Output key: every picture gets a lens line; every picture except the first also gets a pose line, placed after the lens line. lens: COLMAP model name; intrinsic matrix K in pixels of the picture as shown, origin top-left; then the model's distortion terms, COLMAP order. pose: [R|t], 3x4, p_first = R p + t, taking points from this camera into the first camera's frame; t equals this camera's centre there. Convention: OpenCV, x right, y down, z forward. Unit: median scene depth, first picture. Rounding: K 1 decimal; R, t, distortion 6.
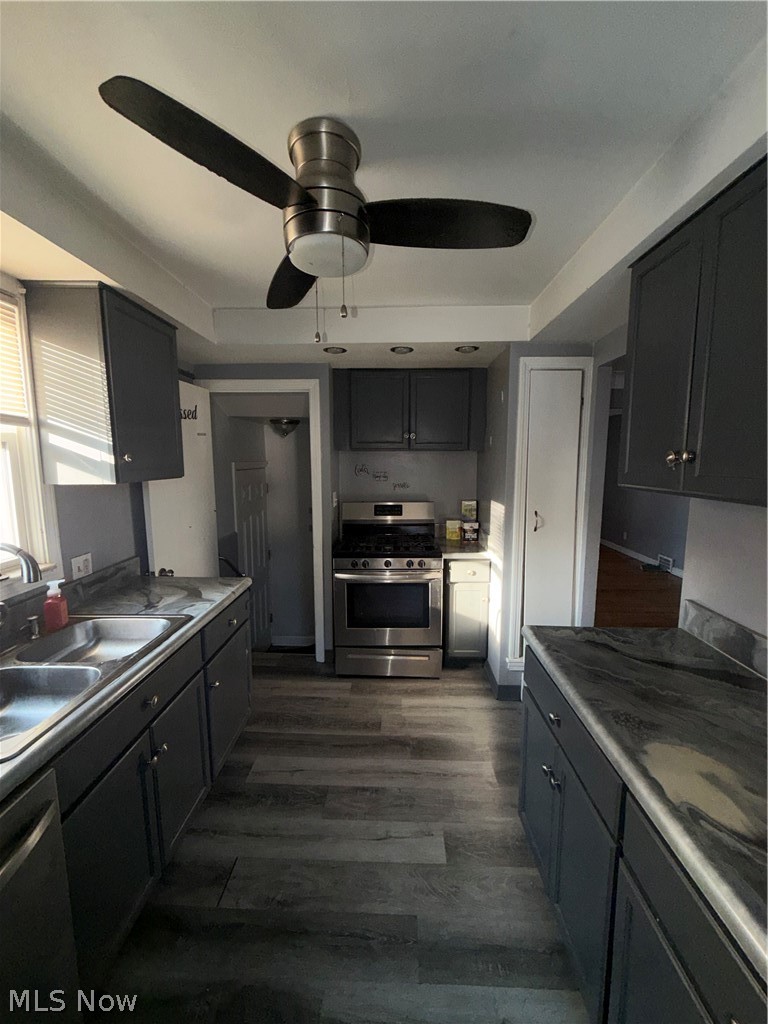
lens RADIAL K [[409.0, 0, 385.5], [0, 409.0, 508.3], [0, 0, 1]] dist [0.001648, -0.000106]
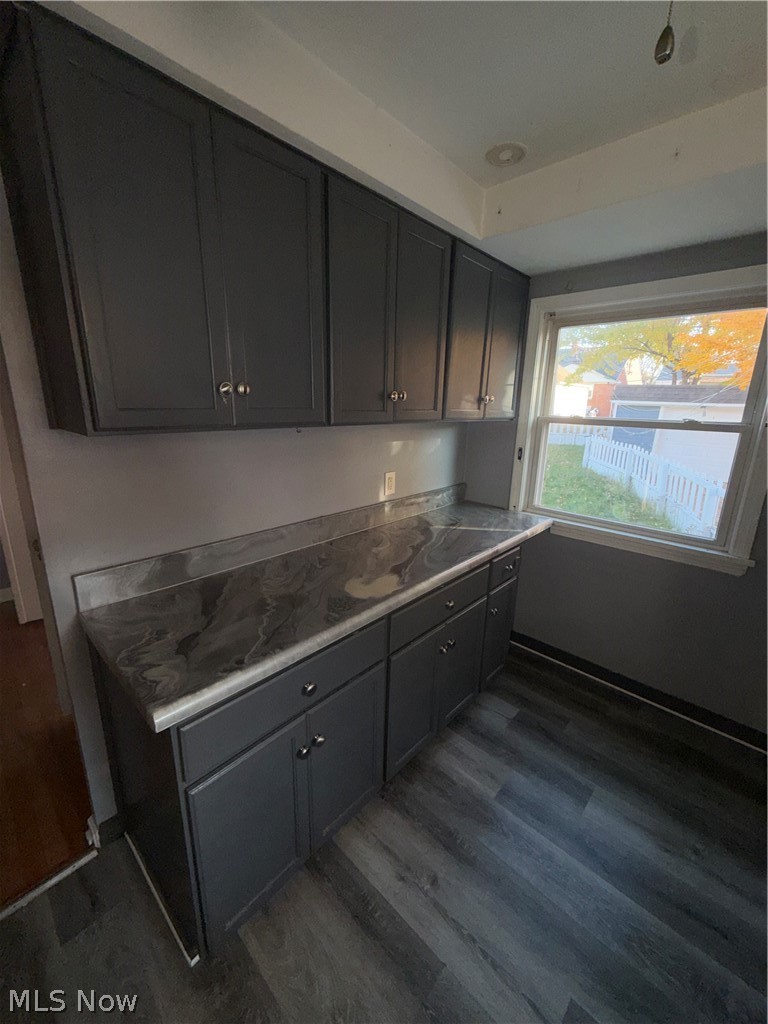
lens RADIAL K [[409.0, 0, 382.2], [0, 409.0, 513.7], [0, 0, 1]] dist [0.001648, -0.000106]
pose [[-0.758246, -0.185798, 0.624934, -0.146833], [0.056634, 0.936140, 0.347037, -0.111094], [-0.649504, 0.298532, -0.699302, 1.040795]]
